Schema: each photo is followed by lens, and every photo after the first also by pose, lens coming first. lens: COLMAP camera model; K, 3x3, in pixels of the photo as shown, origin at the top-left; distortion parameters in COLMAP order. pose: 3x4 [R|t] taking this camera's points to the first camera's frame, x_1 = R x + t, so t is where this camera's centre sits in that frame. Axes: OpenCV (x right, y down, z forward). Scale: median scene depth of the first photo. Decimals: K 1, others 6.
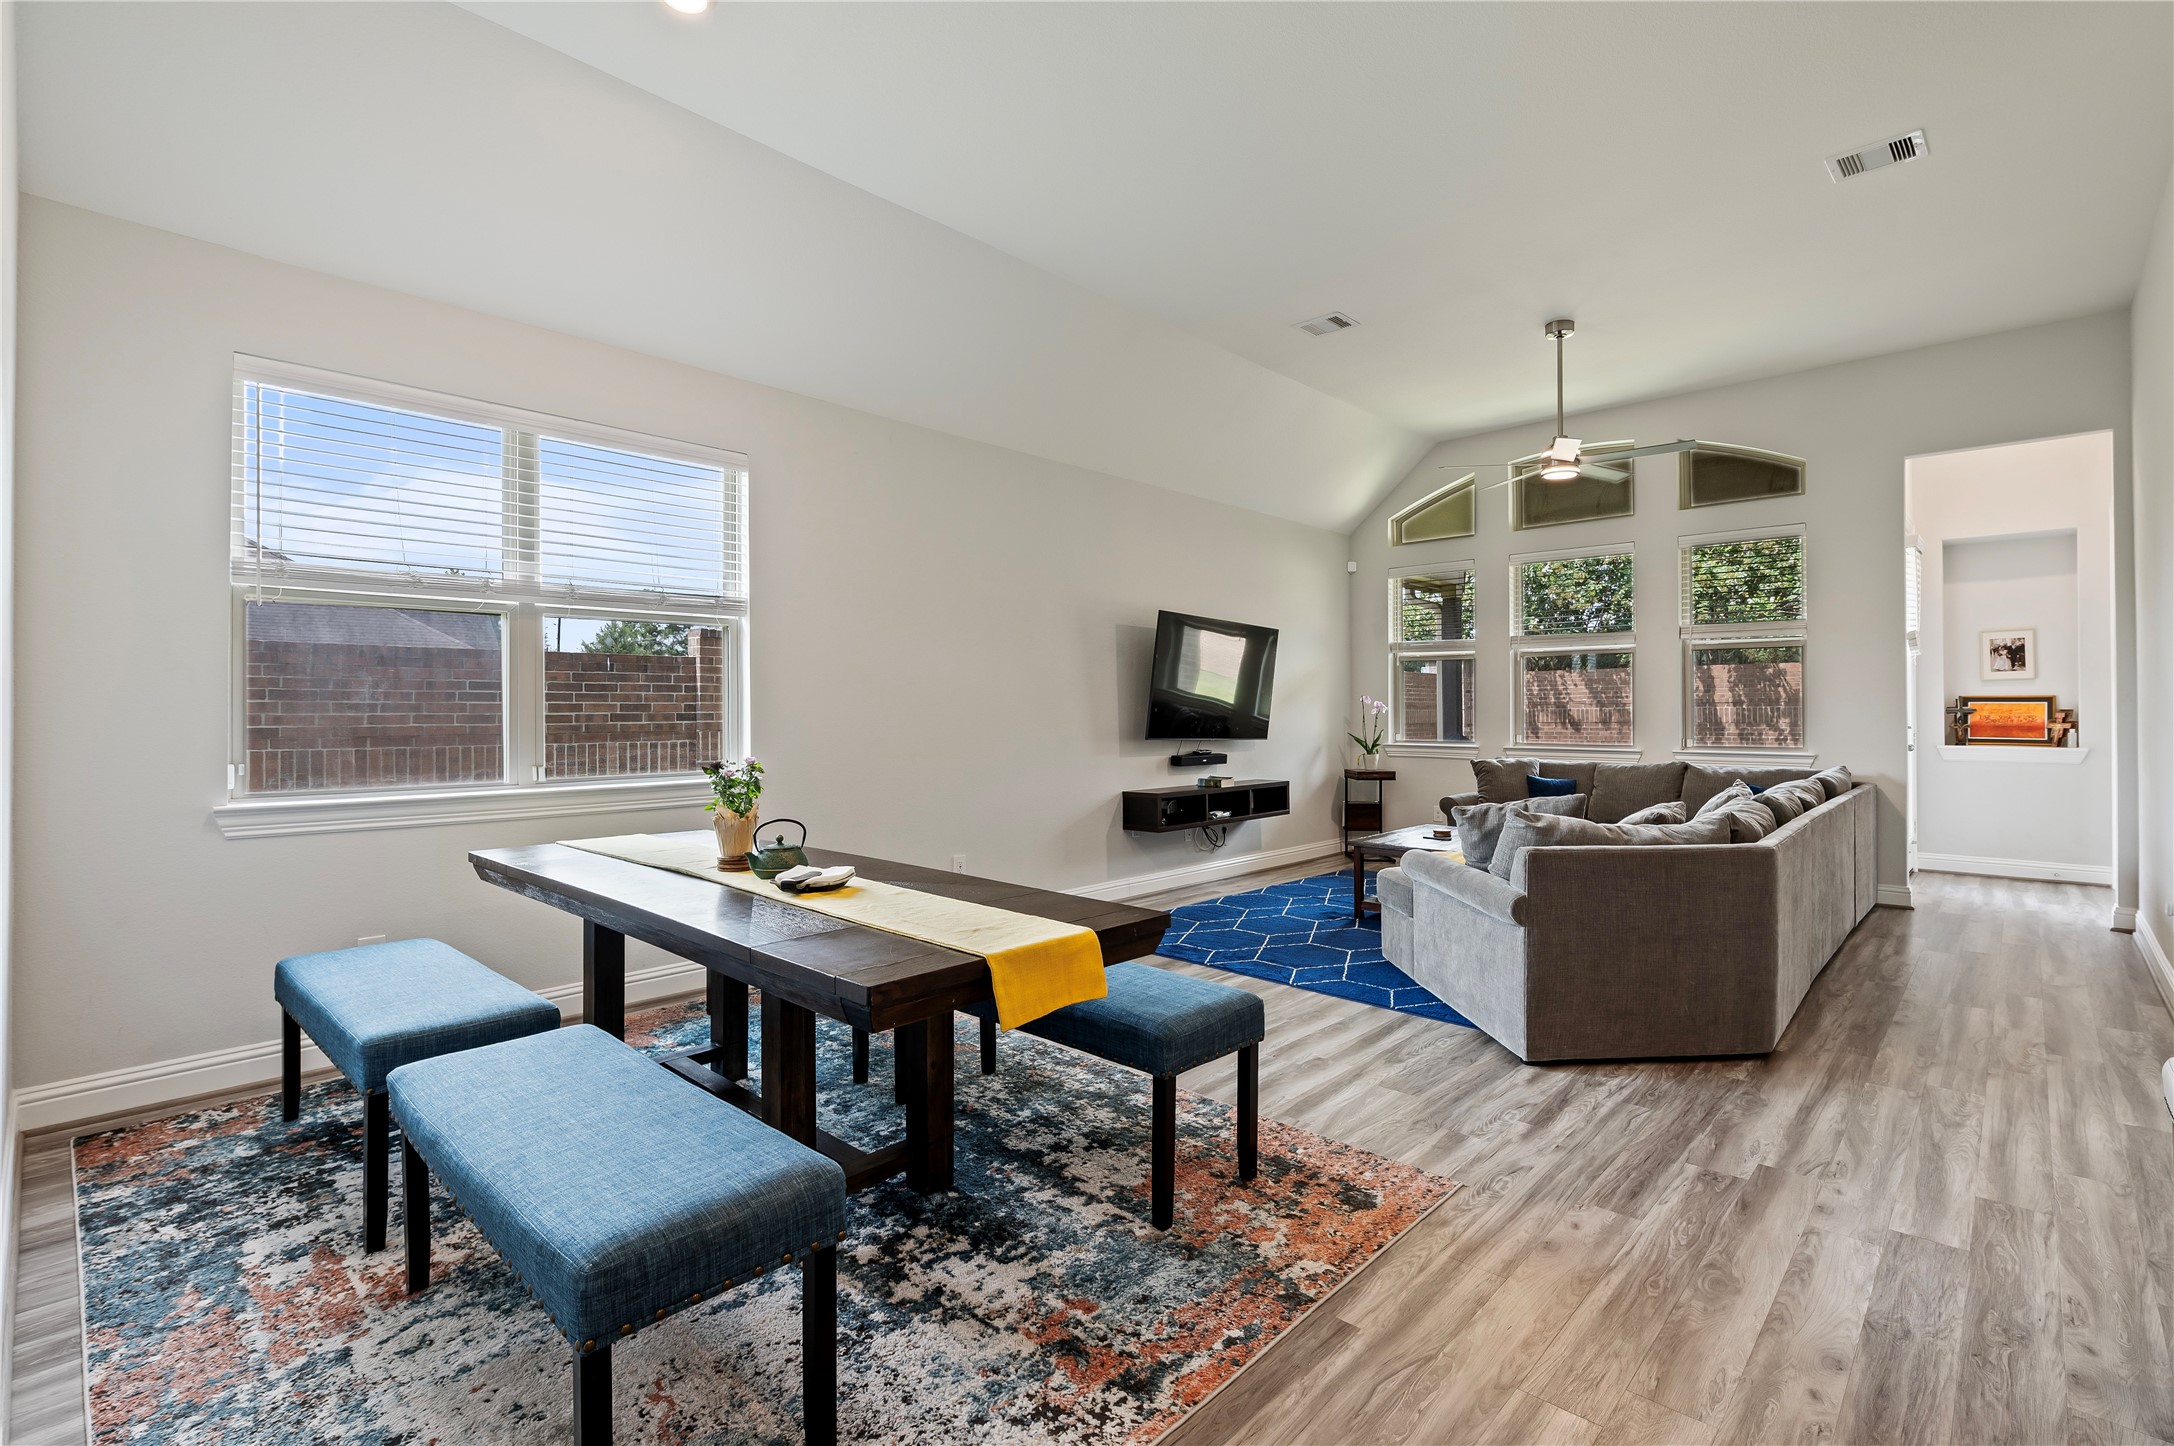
lens RADIAL K [[1002.0, 0, 1124.2], [0, 1002.0, 696.5], [0, 0, 1]] dist [0.002060, 0.000353]
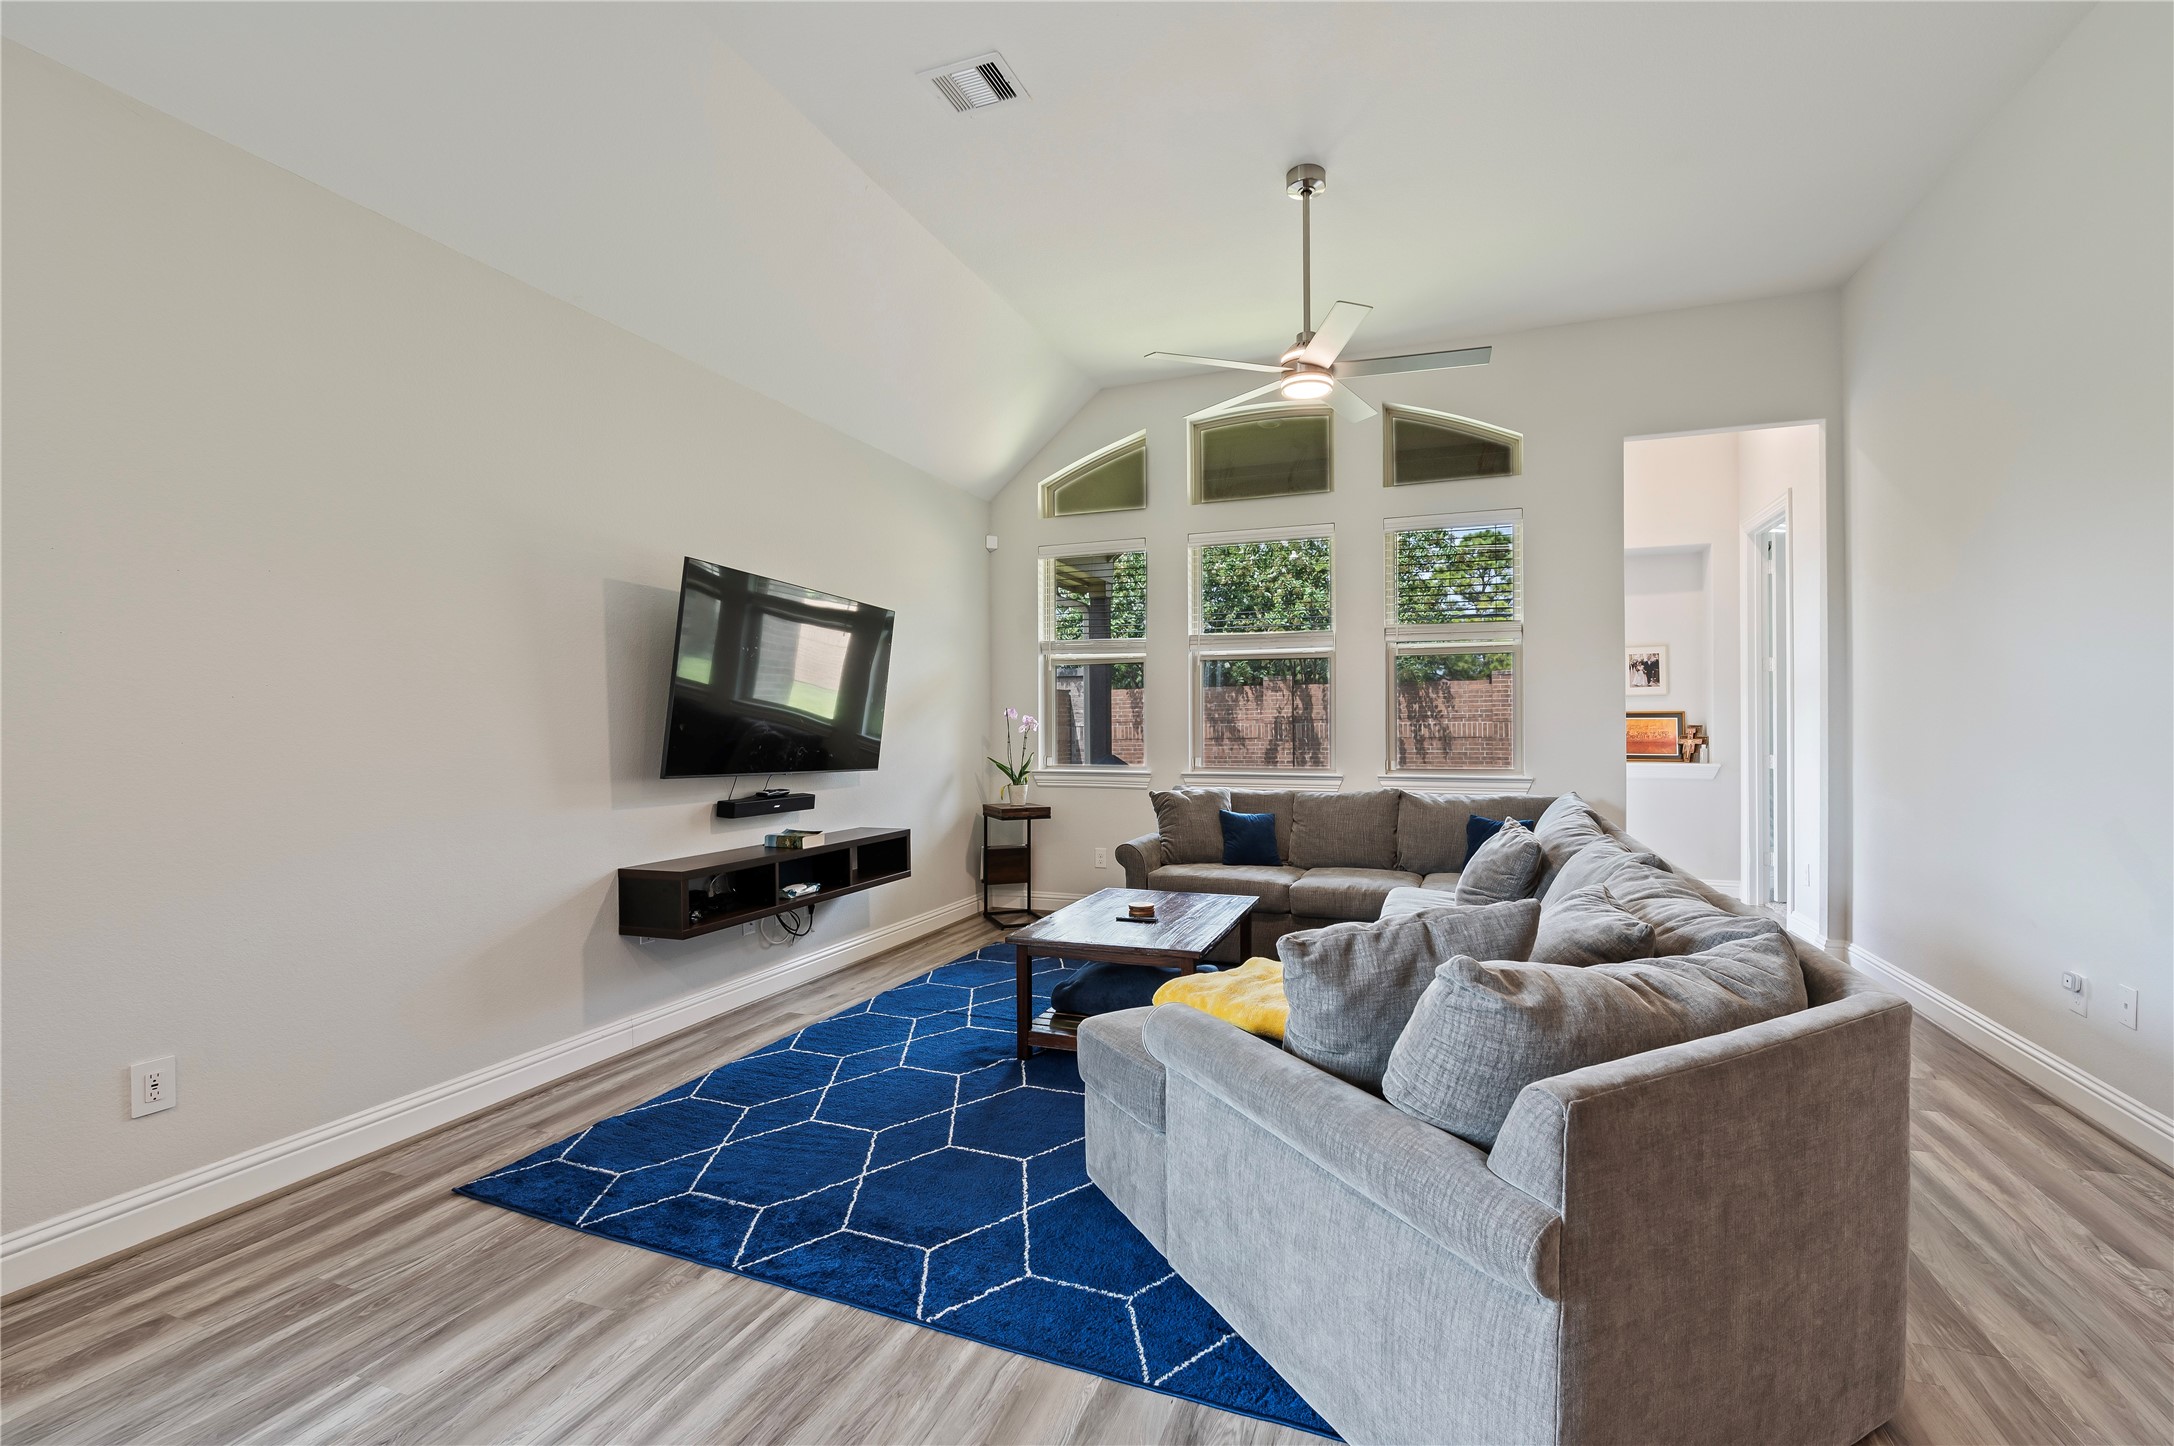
lens RADIAL K [[920.6, 0, 1132.6], [0, 920.6, 724.7], [0, 0, 1]] dist [-0.000093, -0.000021]
pose [[0.919455, -0.000773, 0.393194, 0.060646], [-0.003263, 0.999949, 0.009595, 0.005673], [-0.393181, -0.010105, 0.919405, 0.385559]]
